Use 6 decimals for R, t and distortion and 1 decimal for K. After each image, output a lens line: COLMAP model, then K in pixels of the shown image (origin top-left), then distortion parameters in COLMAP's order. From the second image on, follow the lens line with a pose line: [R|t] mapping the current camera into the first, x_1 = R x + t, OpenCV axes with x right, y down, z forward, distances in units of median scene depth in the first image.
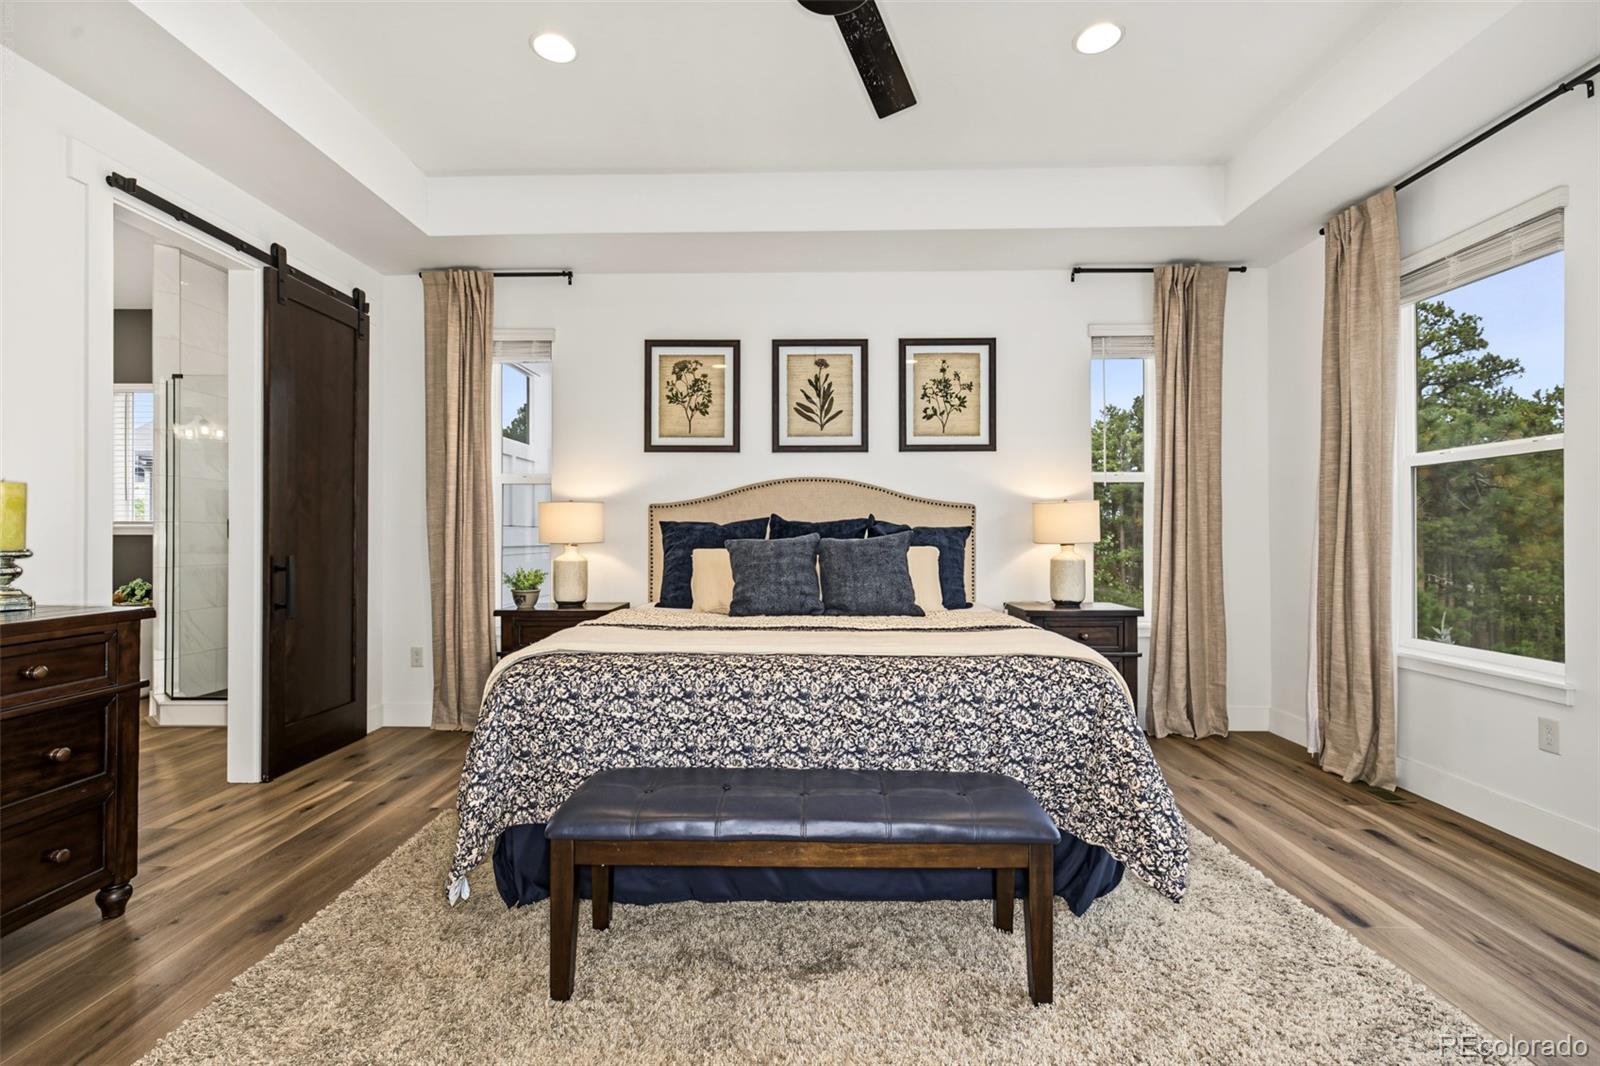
lens RADIAL K [[702.5, 0, 800.0], [0, 702.5, 533.0], [0, 0, 1]] dist [0.000641, 0.000086]
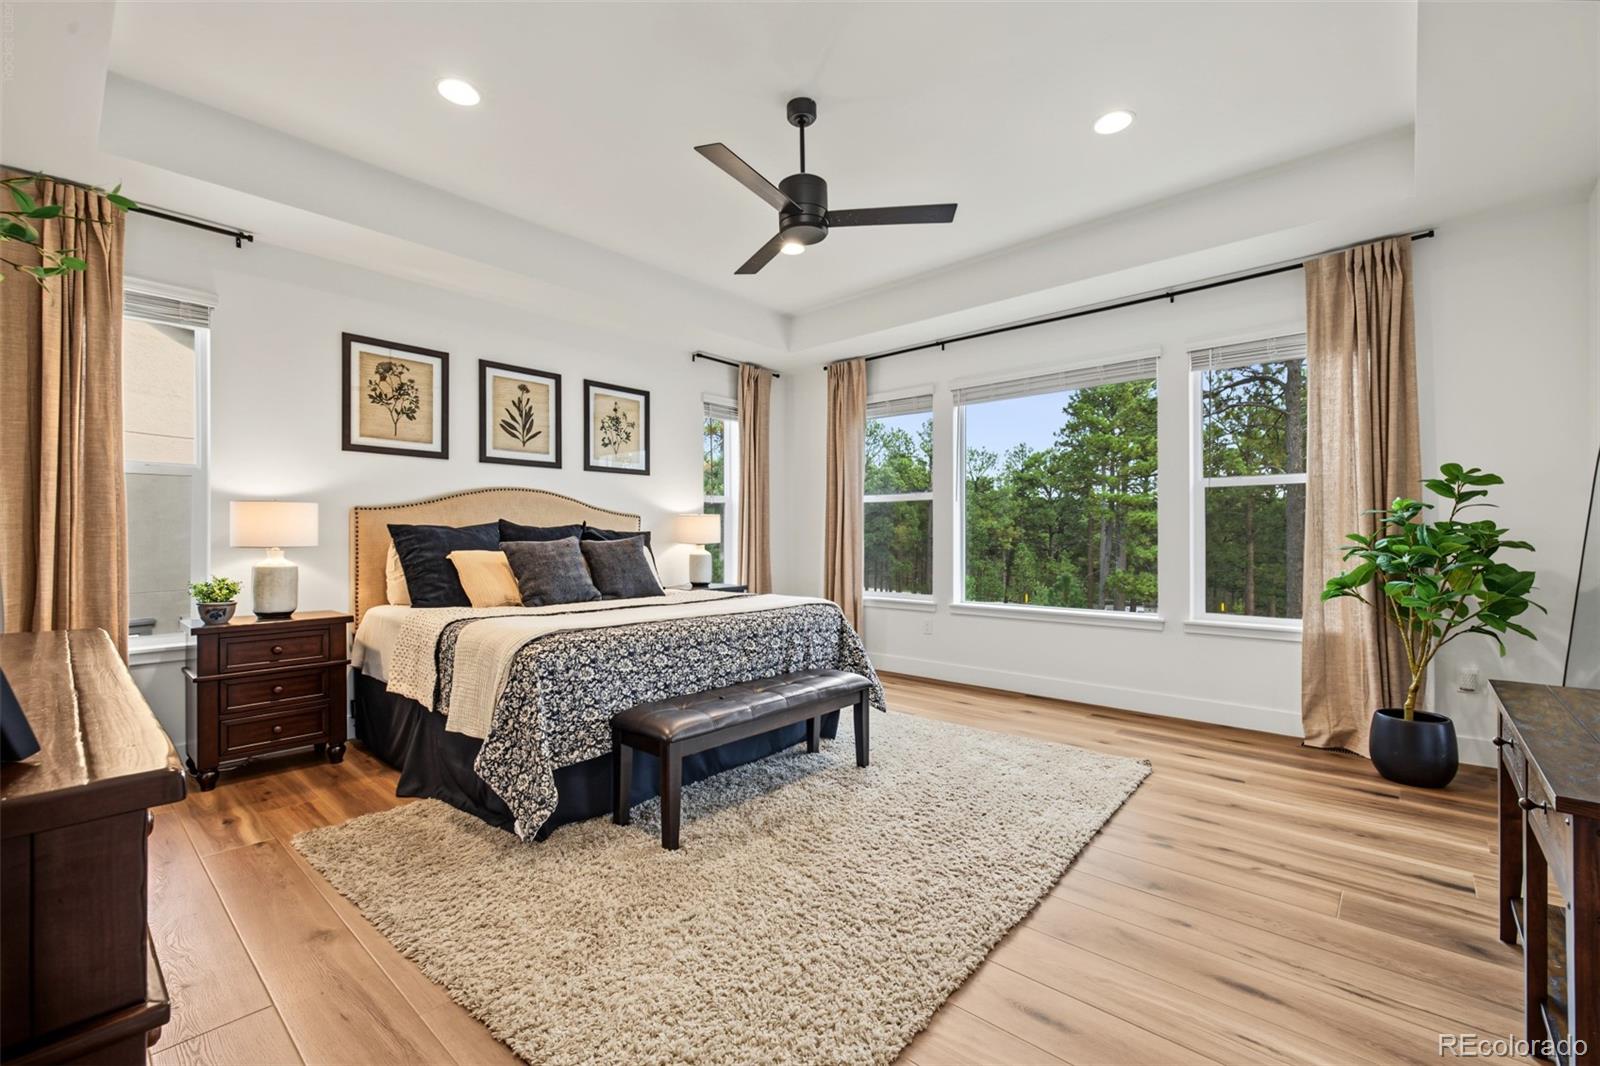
lens RADIAL K [[680.6, 0, 781.7], [0, 680.6, 532.1], [0, 0, 1]] dist [0.001271, 0.000162]
pose [[0.662695, 0.006547, 0.748860, -0.522365], [-0.002985, 0.999977, -0.006101, -0.001104], [-0.748883, 0.001807, 0.662700, -0.053632]]
